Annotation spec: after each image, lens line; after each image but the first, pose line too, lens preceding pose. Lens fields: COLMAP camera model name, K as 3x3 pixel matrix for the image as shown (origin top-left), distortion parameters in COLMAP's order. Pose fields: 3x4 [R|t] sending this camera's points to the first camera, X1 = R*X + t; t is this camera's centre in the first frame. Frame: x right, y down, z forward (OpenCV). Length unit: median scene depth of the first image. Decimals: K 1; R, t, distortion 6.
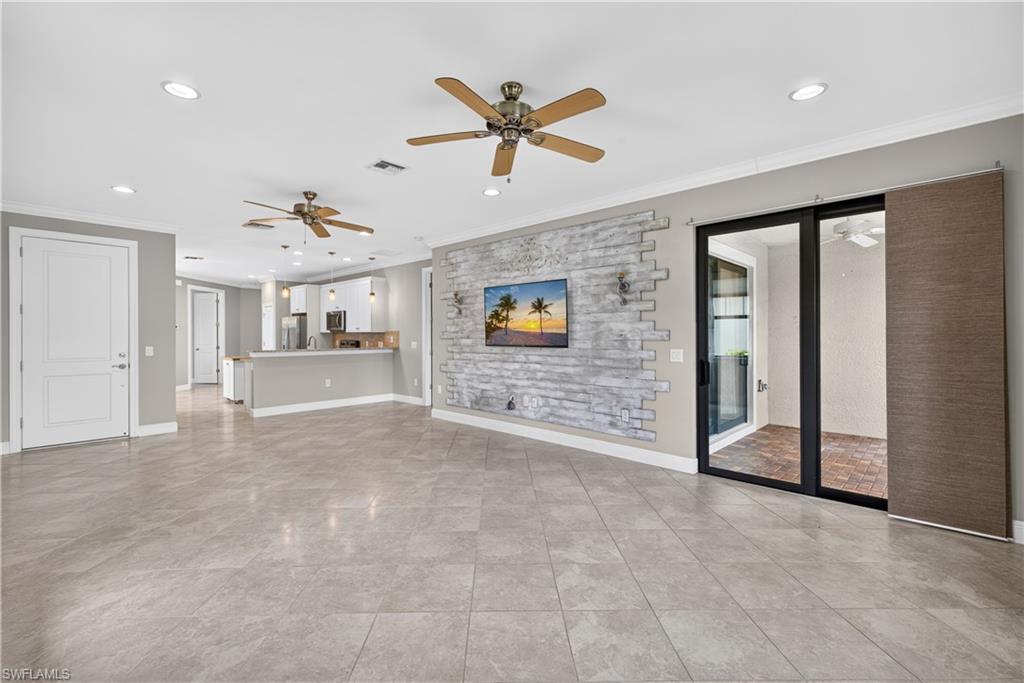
lens RADIAL K [[433.1, 0, 520.8], [0, 433.1, 336.9], [0, 0, 1]] dist [0.004142, -0.001350]
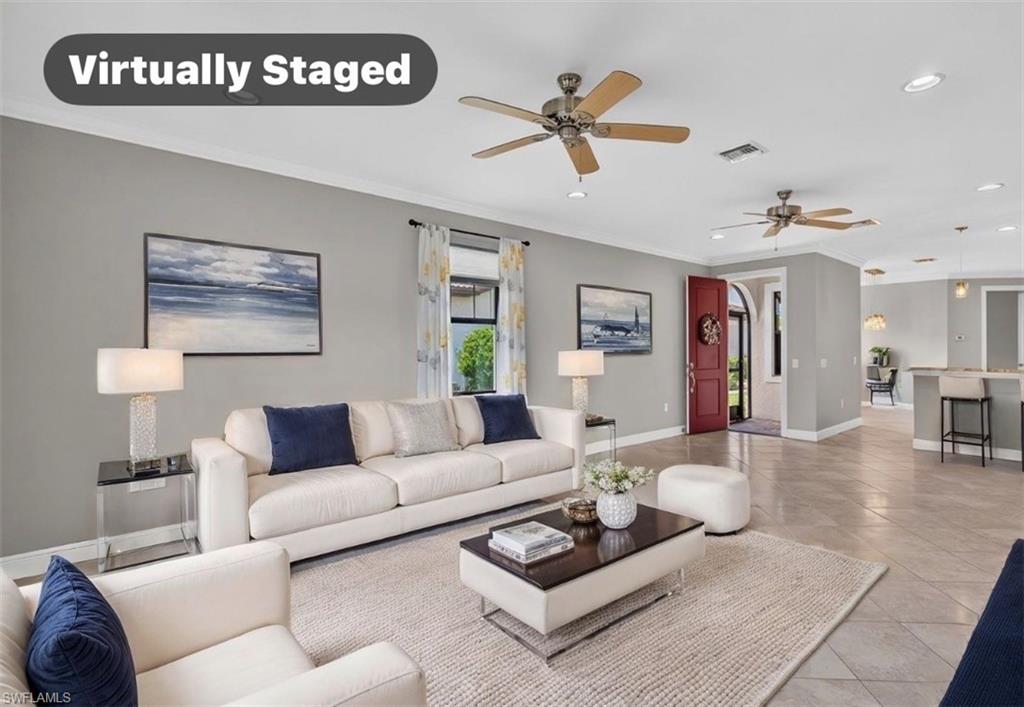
lens RADIAL K [[499.8, 0, 534.3], [0, 499.8, 351.6], [0, 0, 1]] dist [-0.001279, 0.000763]
pose [[-0.095899, 0.006444, -0.995370, 0.479184], [0.000695, 0.999979, 0.006406, -0.006721], [0.995391, -0.000078, -0.095901, 0.470051]]
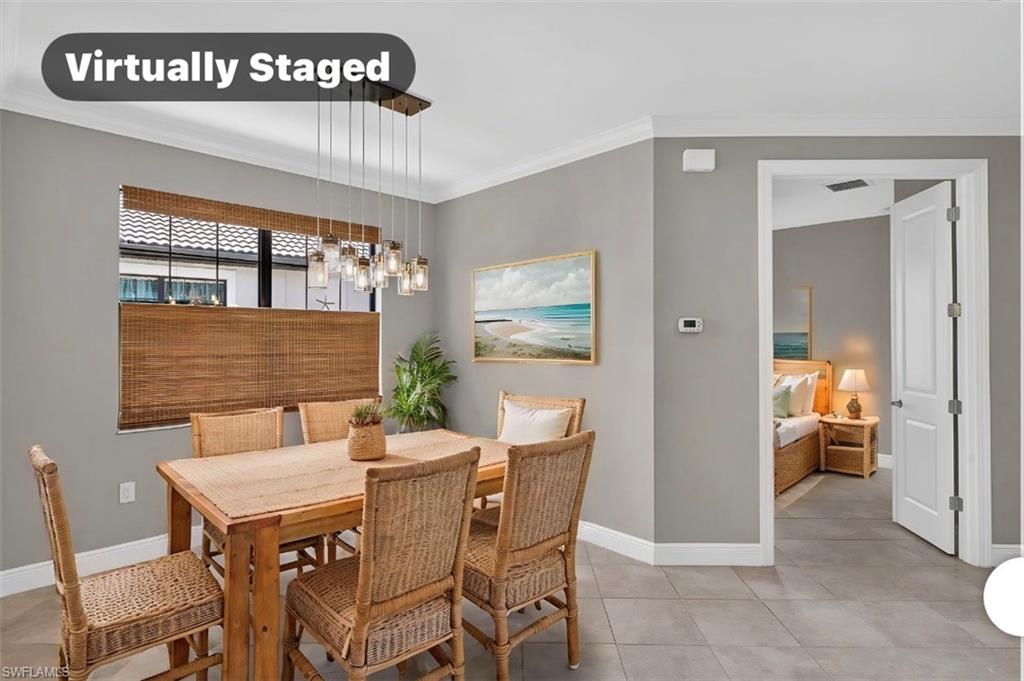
lens RADIAL K [[523.3, 0, 515.5], [0, 523.3, 334.9], [0, 0, 1]] dist [0.006373, 0.000871]
pose [[-0.058530, -0.010670, -0.998229, -0.845448], [-0.005848, 0.999929, -0.010345, -0.022500], [0.998269, 0.005232, -0.058588, 1.657572]]
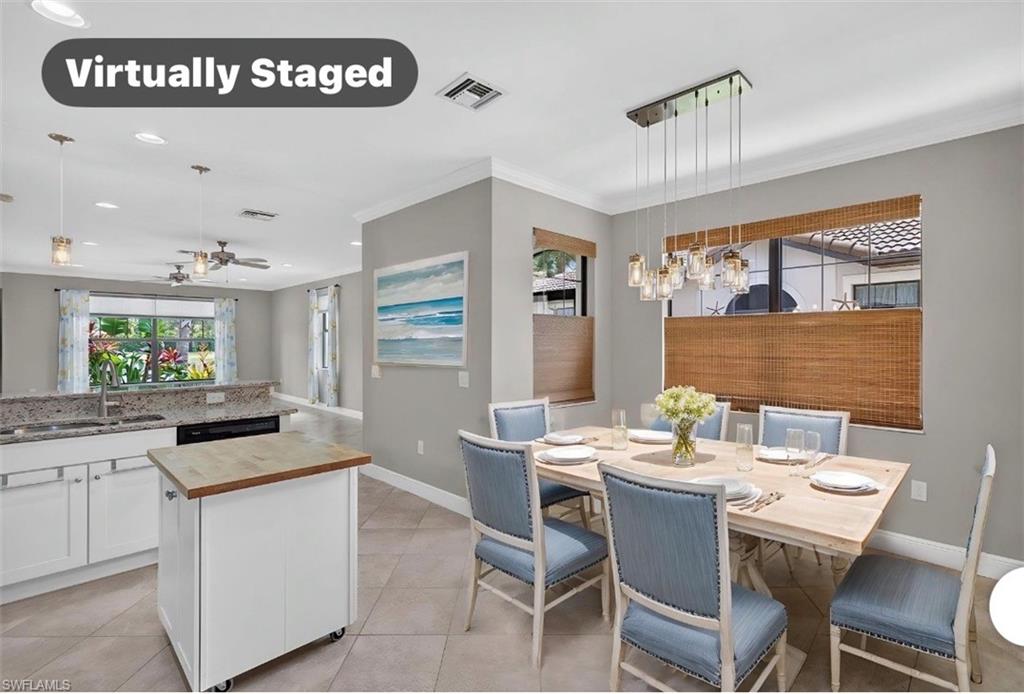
lens RADIAL K [[474.8, 0, 519.2], [0, 474.8, 338.5], [0, 0, 1]] dist [0.011842, -0.000442]
pose [[-0.998979, 0.001157, 0.045158, -1.213287], [0.001081, 0.999998, -0.001700, -0.027250], [-0.045160, -0.001650, -0.998978, 1.984867]]
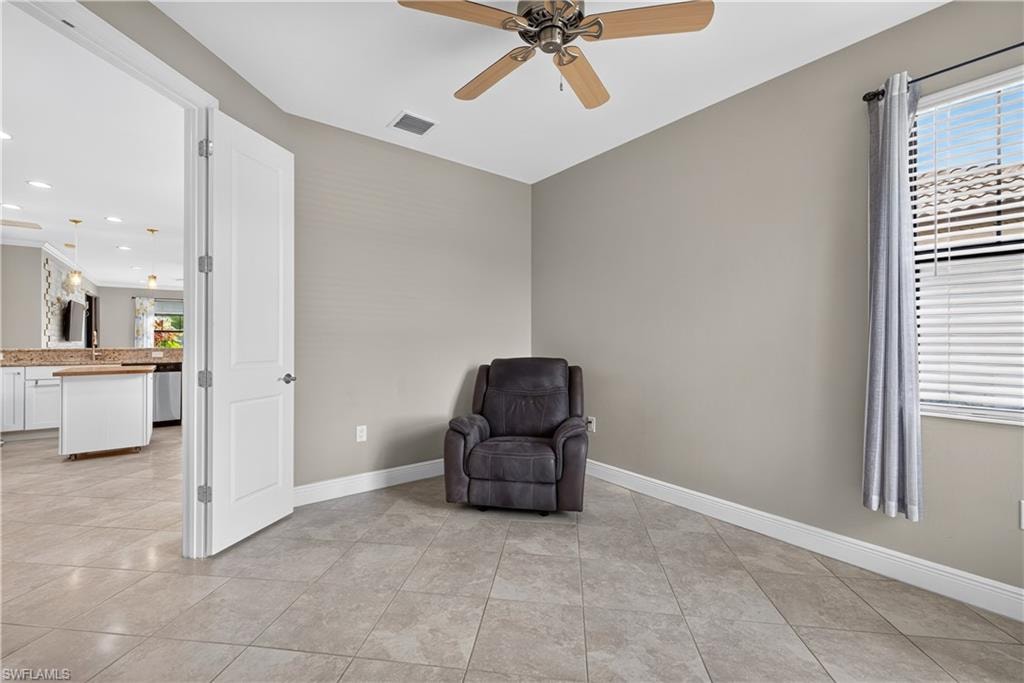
lens RADIAL K [[433.1, 0, 510.1], [0, 433.1, 342.0], [0, 0, 1]] dist [0.004142, -0.001350]
pose [[-0.984944, -0.005847, 0.172778, -1.882119], [-0.004986, 0.999973, 0.005418, 0.009880], [-0.172805, 0.004475, -0.984946, 2.301031]]
